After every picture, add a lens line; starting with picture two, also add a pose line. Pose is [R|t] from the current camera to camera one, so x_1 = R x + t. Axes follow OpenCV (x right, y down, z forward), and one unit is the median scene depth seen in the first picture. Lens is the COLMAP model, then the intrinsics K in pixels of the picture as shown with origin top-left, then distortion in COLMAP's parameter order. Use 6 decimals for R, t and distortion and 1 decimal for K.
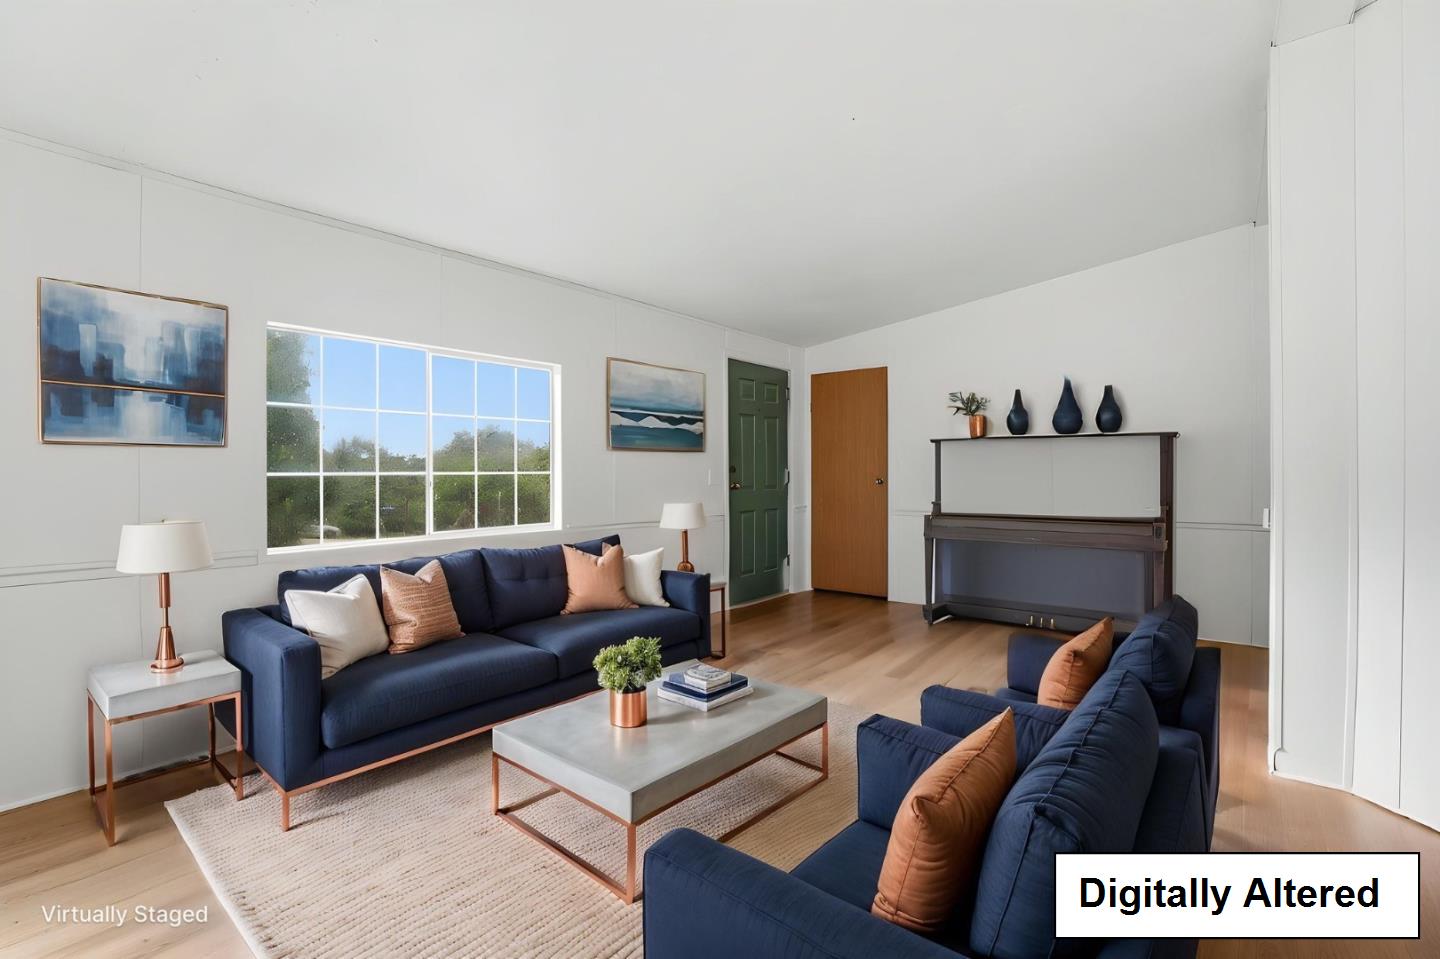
lens RADIAL K [[647.4, 0, 727.8], [0, 647.4, 476.4], [0, 0, 1]] dist [-0.045309, 0.014009]
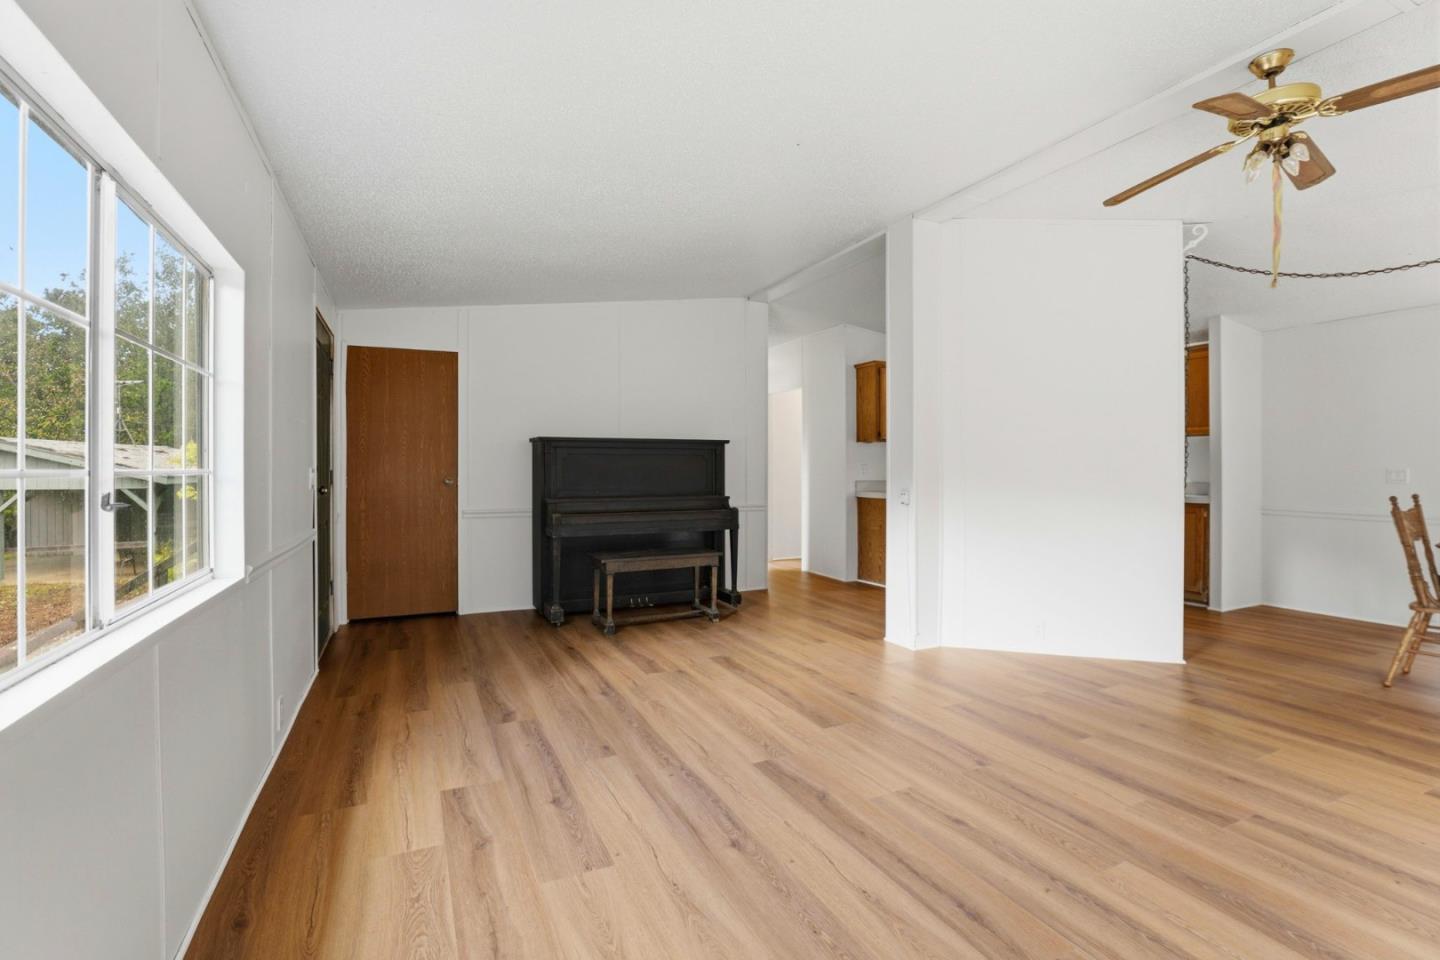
lens RADIAL K [[658.1, 0, 717.3], [0, 658.1, 476.7], [0, 0, 1]] dist [-0.046601, 0.015270]
pose [[0.448146, -0.009513, 0.893910, -0.395737], [0.007178, 0.999949, 0.007043, -0.001509], [-0.893931, 0.003260, 0.448192, 0.278402]]
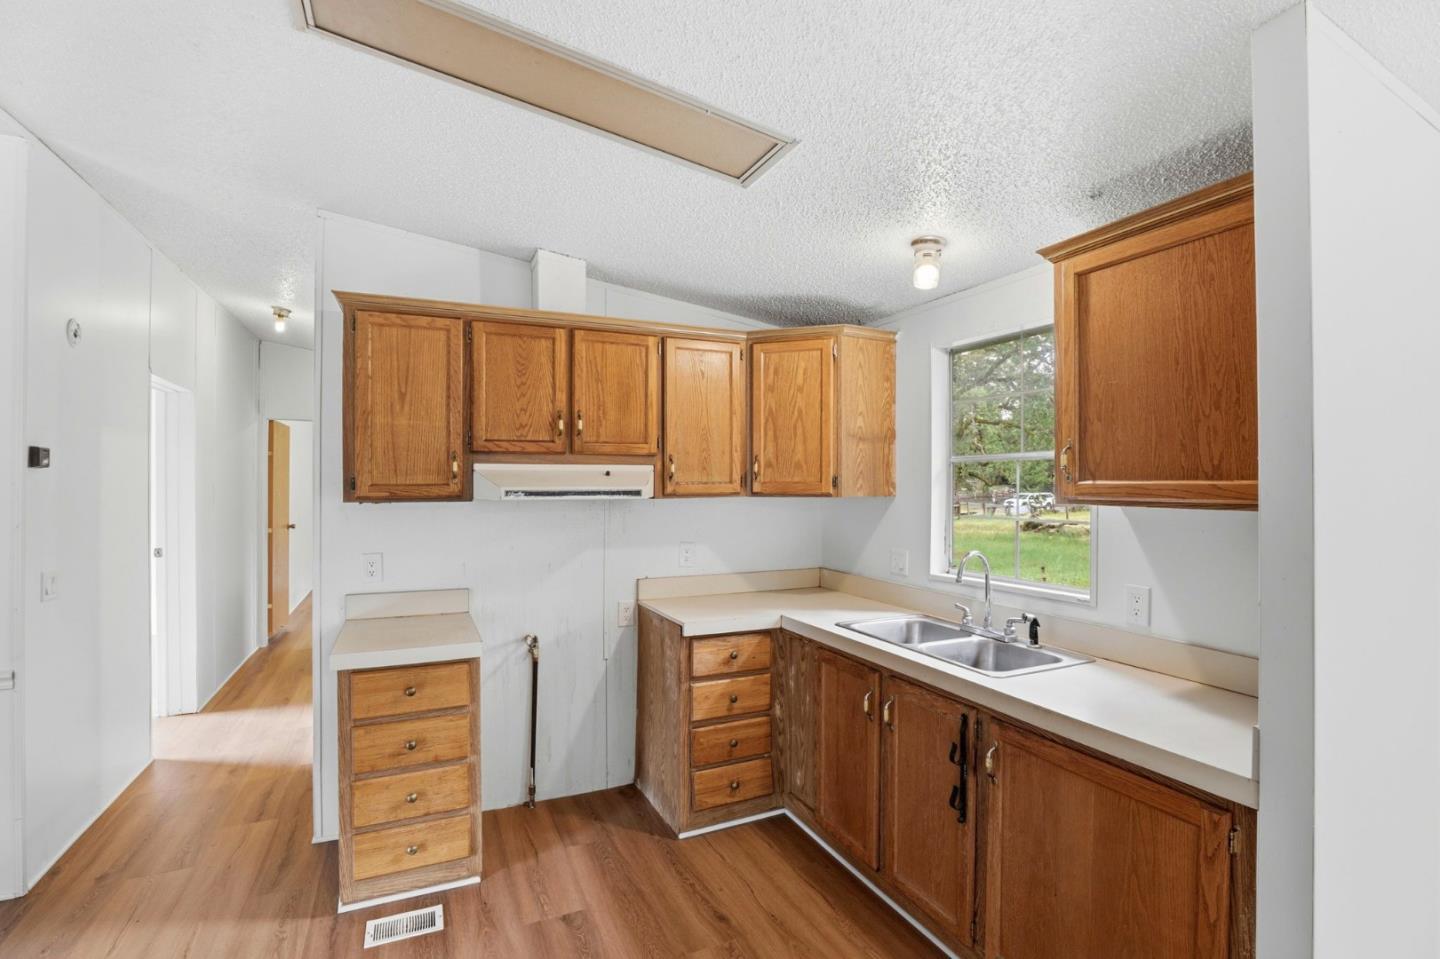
lens RADIAL K [[658.1, 0, 717.3], [0, 658.1, 476.2], [0, 0, 1]] dist [-0.046601, 0.015270]
pose [[0.461633, 0.011505, 0.886996, 0.482161], [0.003285, 0.999887, -0.014679, -0.063965], [-0.887065, 0.009690, 0.461543, 0.123088]]
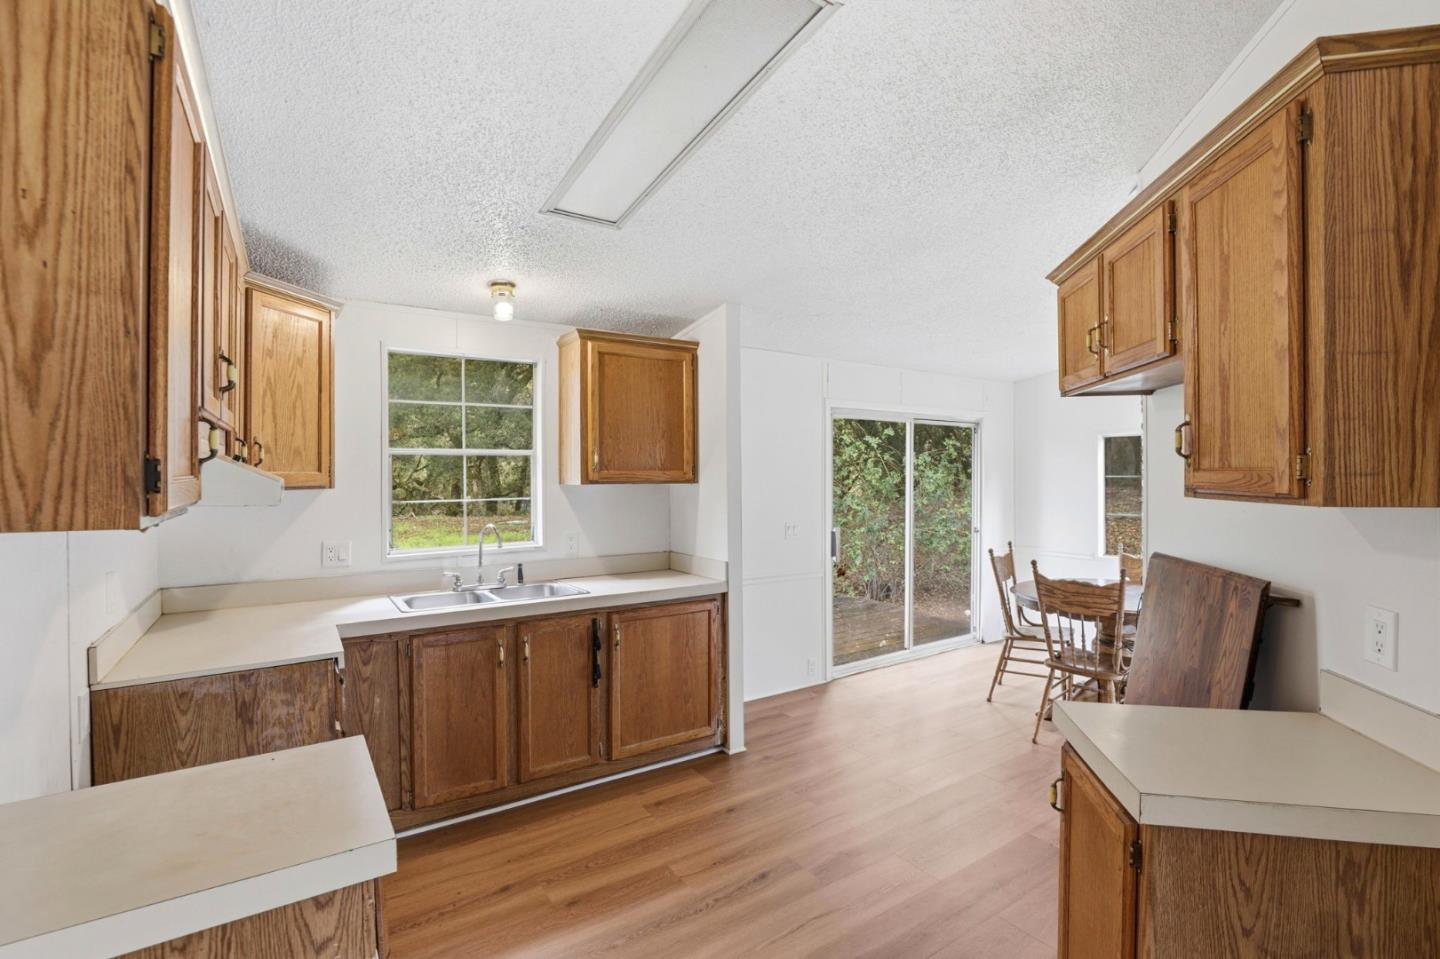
lens RADIAL K [[658.1, 0, 717.3], [0, 658.1, 476.2], [0, 0, 1]] dist [-0.046601, 0.015270]
pose [[-0.946198, 0.004593, 0.323555, 0.572705], [0.008574, 0.999904, 0.010880, -0.066410], [-0.323474, 0.013069, -0.946147, 0.641649]]
